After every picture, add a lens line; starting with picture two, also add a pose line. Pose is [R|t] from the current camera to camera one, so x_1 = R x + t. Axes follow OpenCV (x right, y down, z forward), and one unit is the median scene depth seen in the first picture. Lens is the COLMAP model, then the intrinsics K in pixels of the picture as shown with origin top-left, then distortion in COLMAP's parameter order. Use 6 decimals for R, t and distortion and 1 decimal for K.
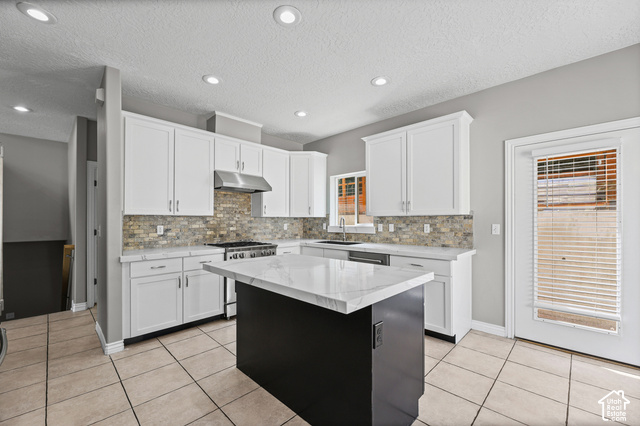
lens RADIAL K [[270.7, 0, 318.4], [0, 270.7, 219.2], [0, 0, 1]] dist [-0.004466, -0.000396]
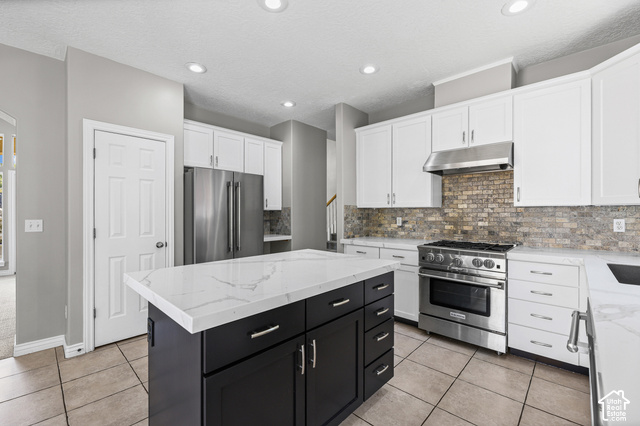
lens RADIAL K [[270.7, 0, 318.5], [0, 270.7, 211.8], [0, 0, 1]] dist [-0.004466, -0.000396]
pose [[0.013499, -0.002233, -0.999906, 0.428200], [0.007093, 0.999973, -0.002138, 0.001446], [0.999884, -0.007063, 0.013514, 0.591149]]
